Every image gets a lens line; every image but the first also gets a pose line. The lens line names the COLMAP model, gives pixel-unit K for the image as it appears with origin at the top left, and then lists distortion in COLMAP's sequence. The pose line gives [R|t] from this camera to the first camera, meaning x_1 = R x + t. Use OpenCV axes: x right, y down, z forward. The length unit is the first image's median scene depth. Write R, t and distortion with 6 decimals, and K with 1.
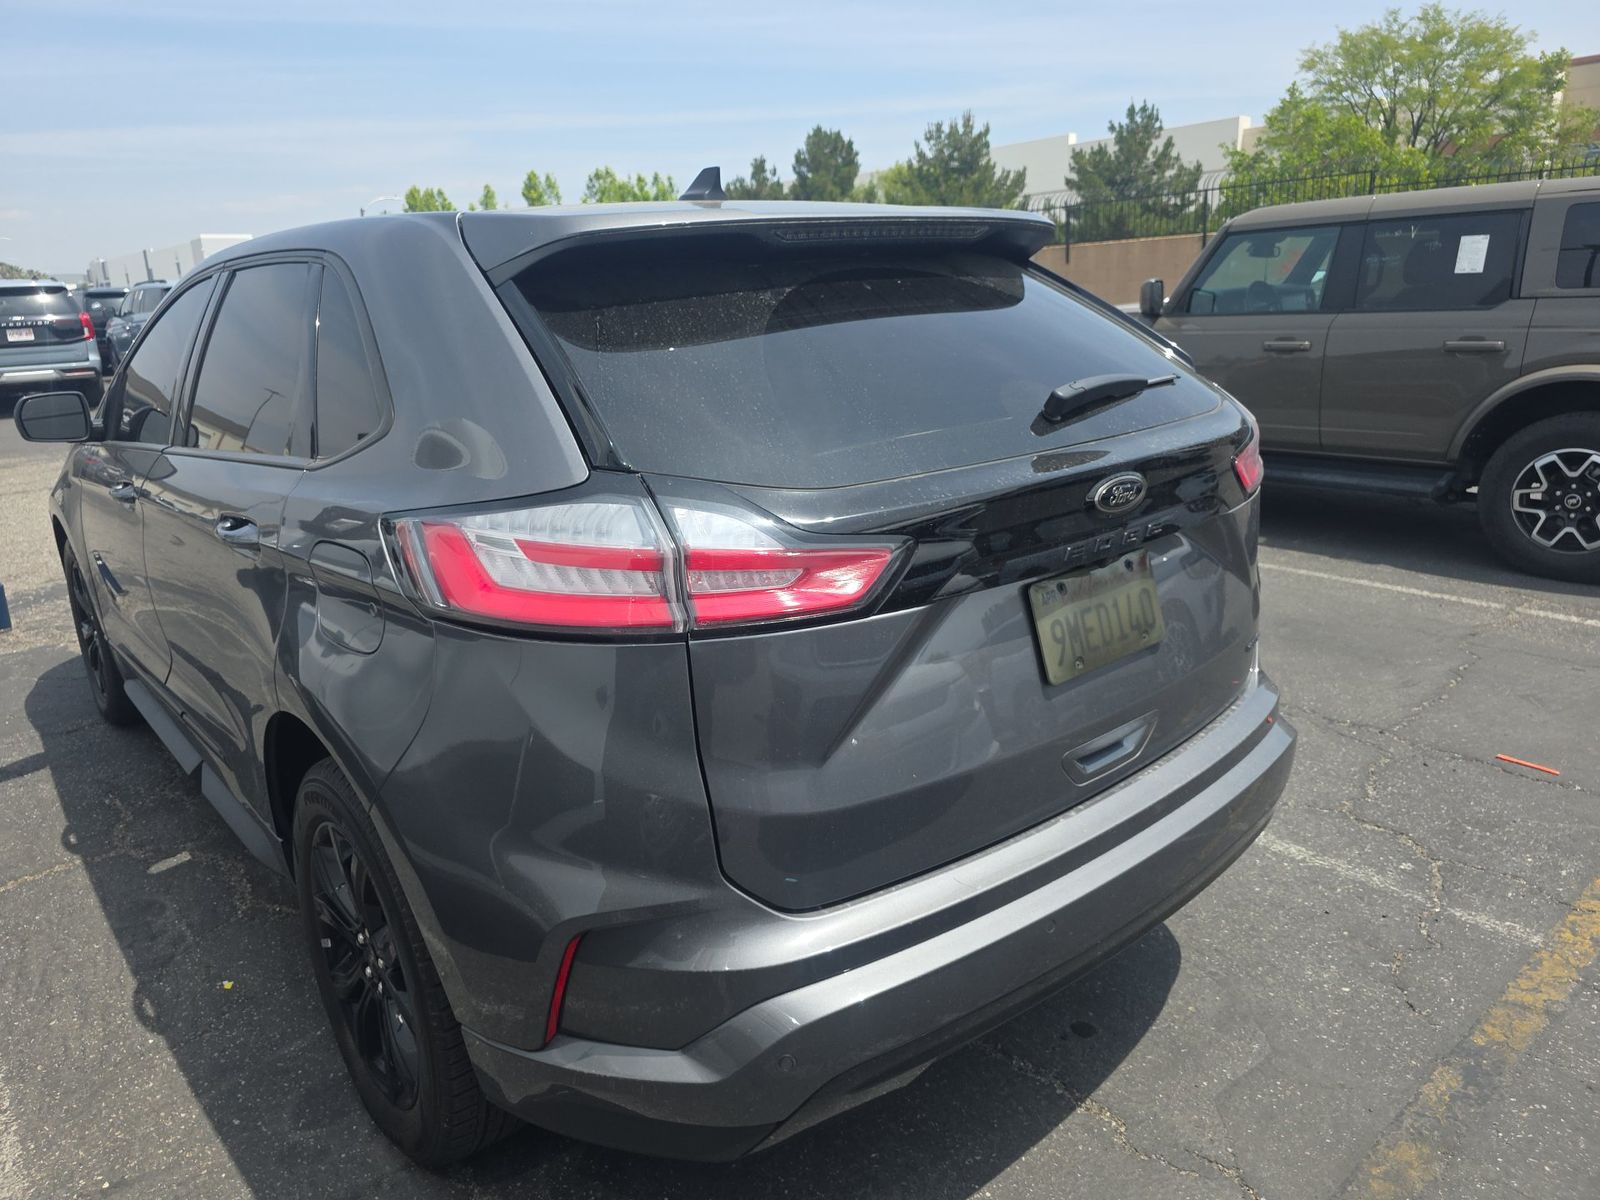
lens RADIAL K [[1100.0, 0, 788.8], [0, 1100.0, 596.8], [0, 0, 1]] dist [0.039924, -0.026130]
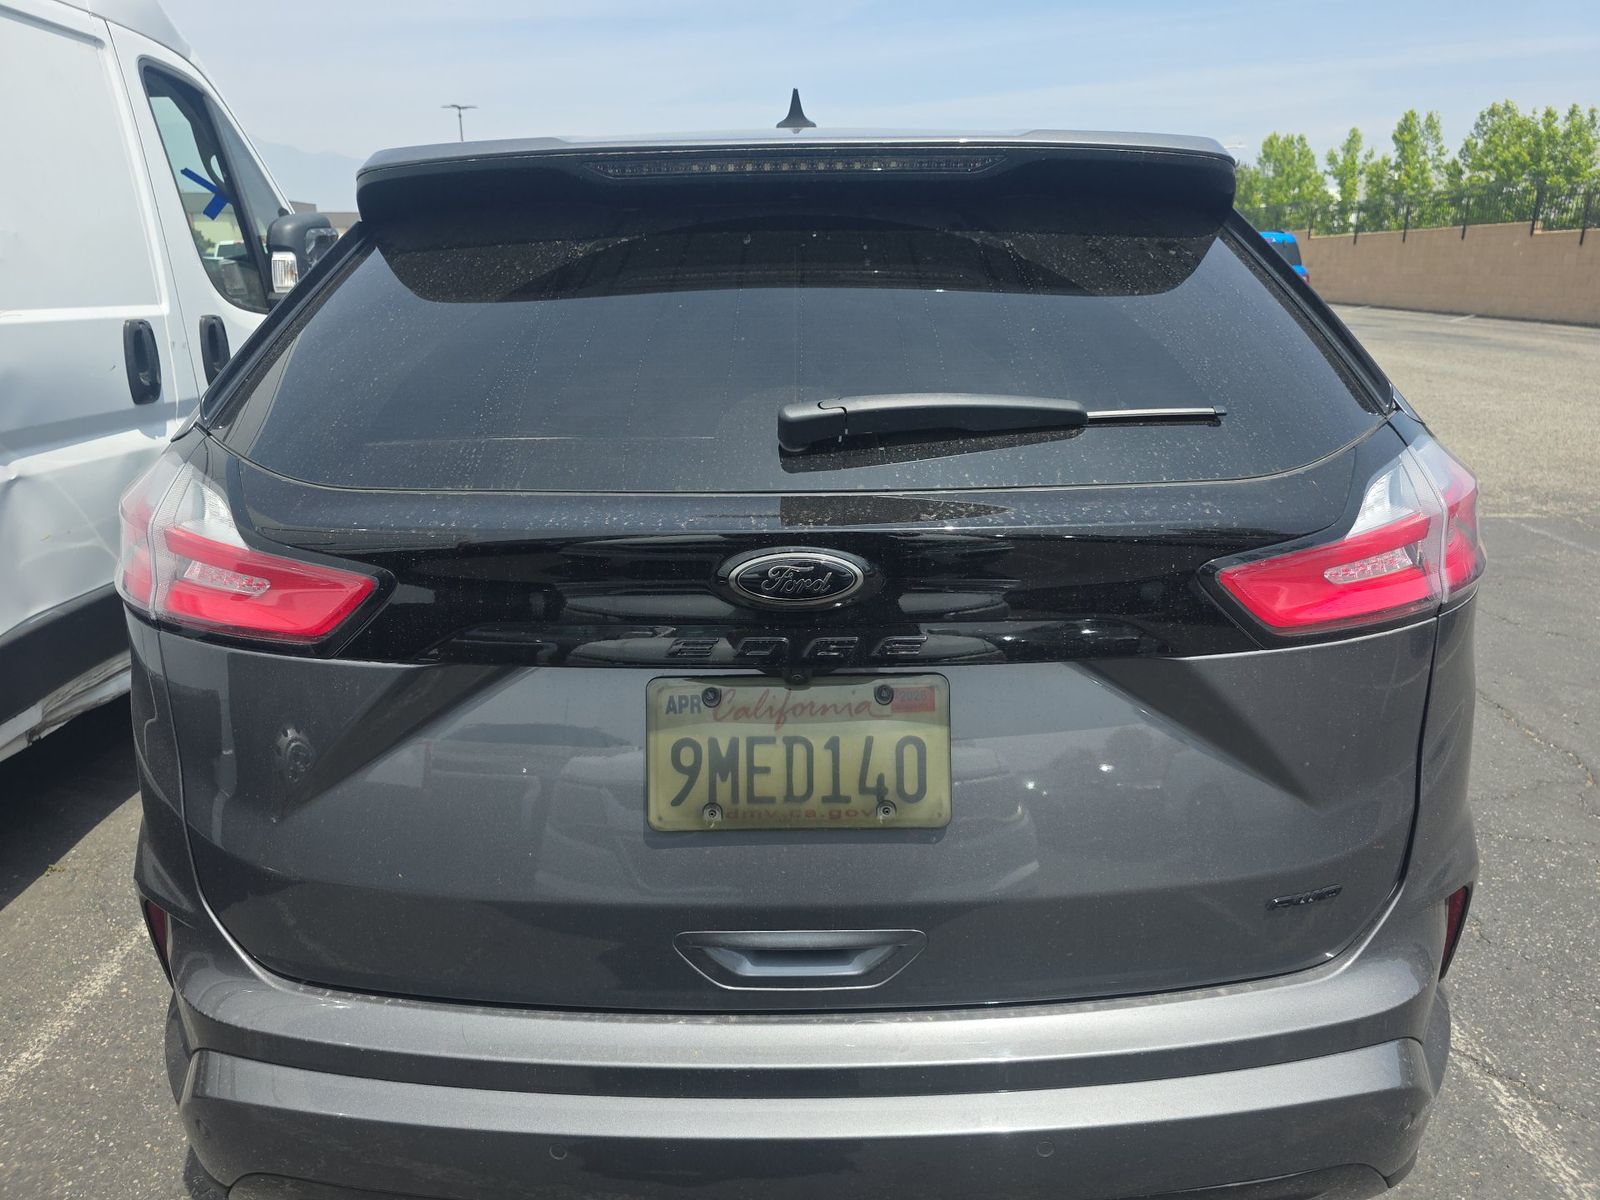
lens RADIAL K [[1100.0, 0, 788.8], [0, 1100.0, 596.8], [0, 0, 1]] dist [0.039924, -0.026130]
pose [[0.768262, 0.222959, -0.600052, 0.641208], [-0.199096, 0.974116, 0.107042, -0.141832], [0.608386, 0.037232, 0.792767, 0.466632]]
